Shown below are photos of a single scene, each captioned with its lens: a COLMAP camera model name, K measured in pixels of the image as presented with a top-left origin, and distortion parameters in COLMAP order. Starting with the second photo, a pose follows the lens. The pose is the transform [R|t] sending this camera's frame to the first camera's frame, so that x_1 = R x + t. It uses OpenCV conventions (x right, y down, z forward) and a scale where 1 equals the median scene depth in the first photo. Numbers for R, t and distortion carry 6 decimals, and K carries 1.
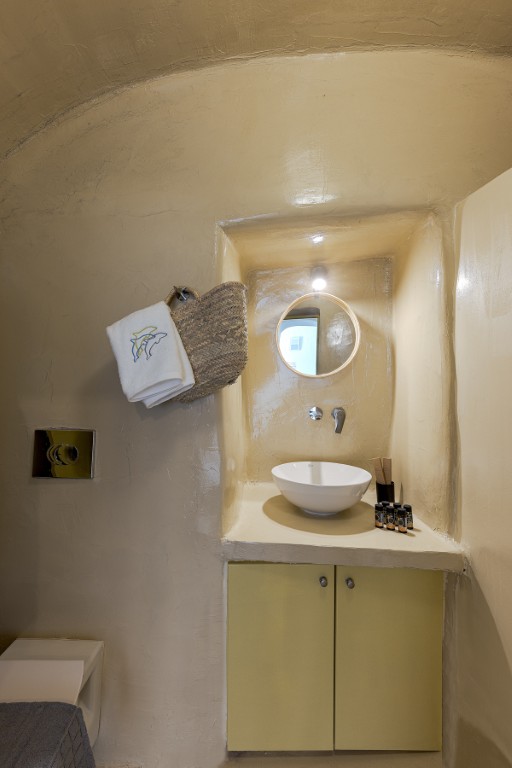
lens RADIAL K [[307.3, 0, 256.0], [0, 307.3, 384.0], [0, 0, 1]] dist [-0.004561, -0.000291]
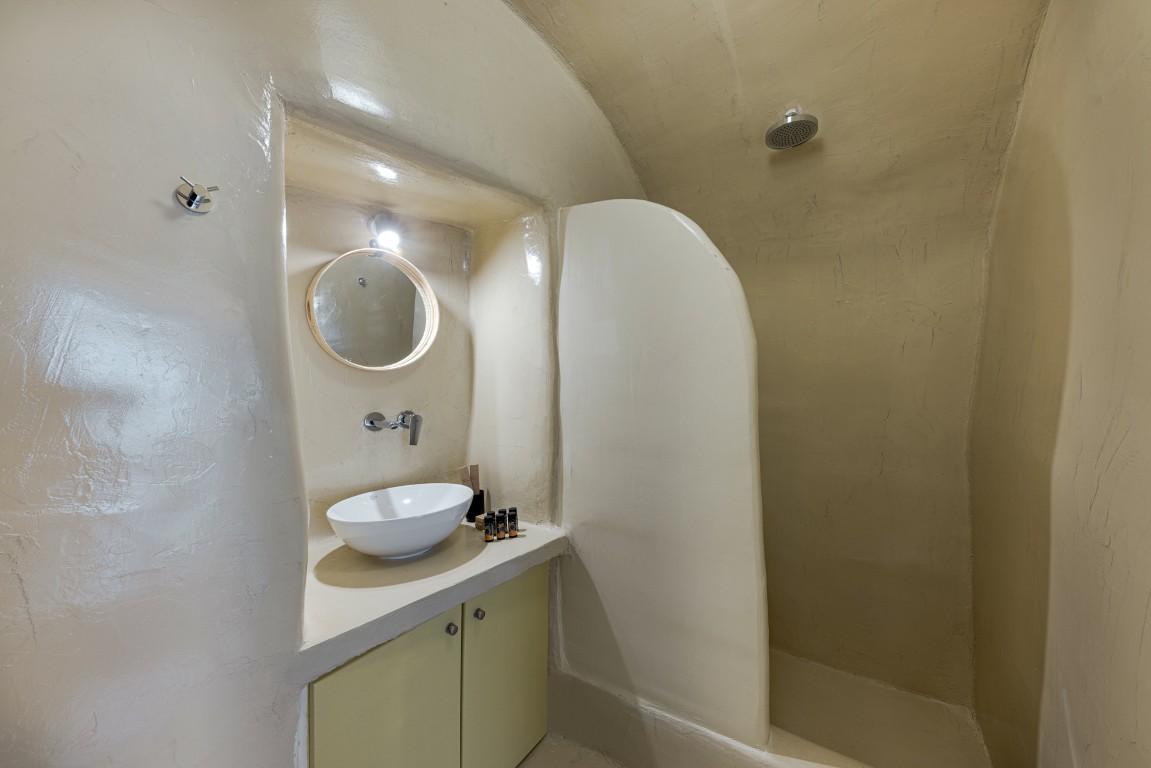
lens RADIAL K [[401.6, 0, 577.8], [0, 401.6, 386.7], [0, 0, 1]] dist [-0.000084, -0.000097]
pose [[0.573667, -0.022062, 0.818792, -0.425195], [0.003957, 0.999700, 0.024164, -0.006657], [-0.819079, -0.010622, 0.573582, 0.144290]]
